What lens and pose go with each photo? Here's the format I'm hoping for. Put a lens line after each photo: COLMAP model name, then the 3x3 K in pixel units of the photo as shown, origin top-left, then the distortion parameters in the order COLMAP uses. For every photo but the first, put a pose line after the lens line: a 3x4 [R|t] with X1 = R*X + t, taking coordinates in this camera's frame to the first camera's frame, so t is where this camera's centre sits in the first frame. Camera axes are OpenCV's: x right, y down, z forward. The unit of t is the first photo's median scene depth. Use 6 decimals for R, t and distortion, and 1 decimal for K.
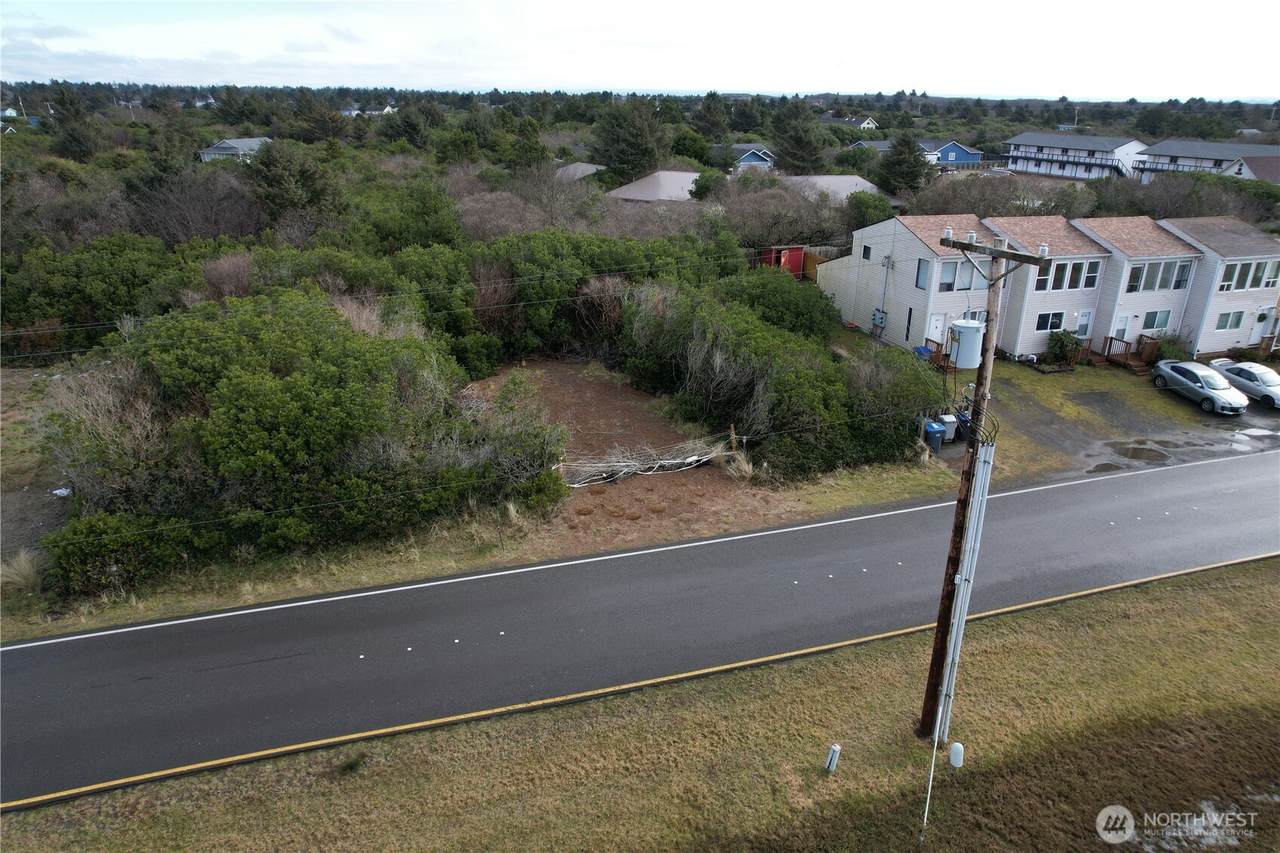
lens RADIAL K [[824.2, 0, 640.0], [0, 824.2, 426.5], [0, 0, 1]] dist [-0.096656, 0.073301]
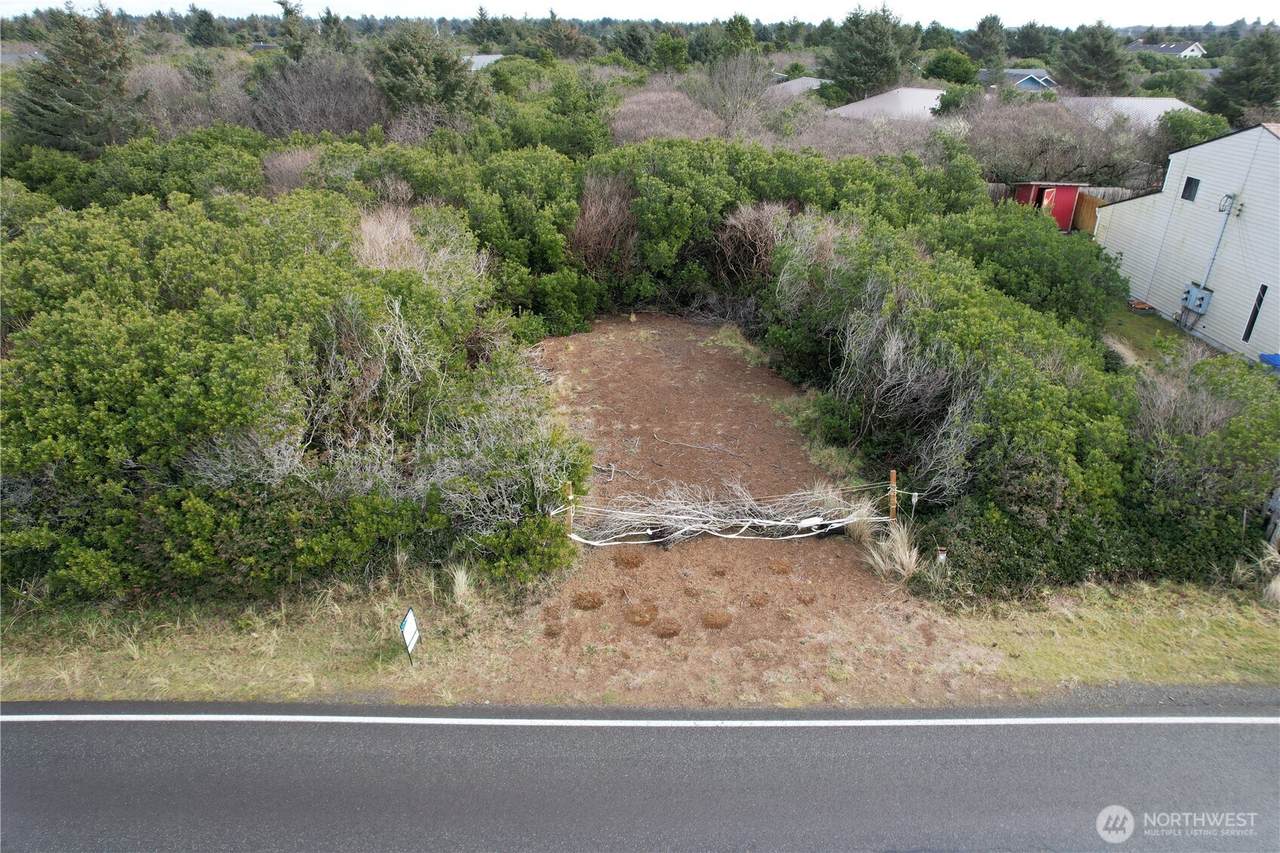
lens RADIAL K [[824.2, 0, 640.0], [0, 824.2, 426.5], [0, 0, 1]] dist [-0.096656, 0.073301]
pose [[0.955737, 0.125921, -0.265914, 0.073778], [-0.107291, 0.990713, 0.083520, -0.048291], [0.273961, -0.051292, 0.960372, 0.344137]]
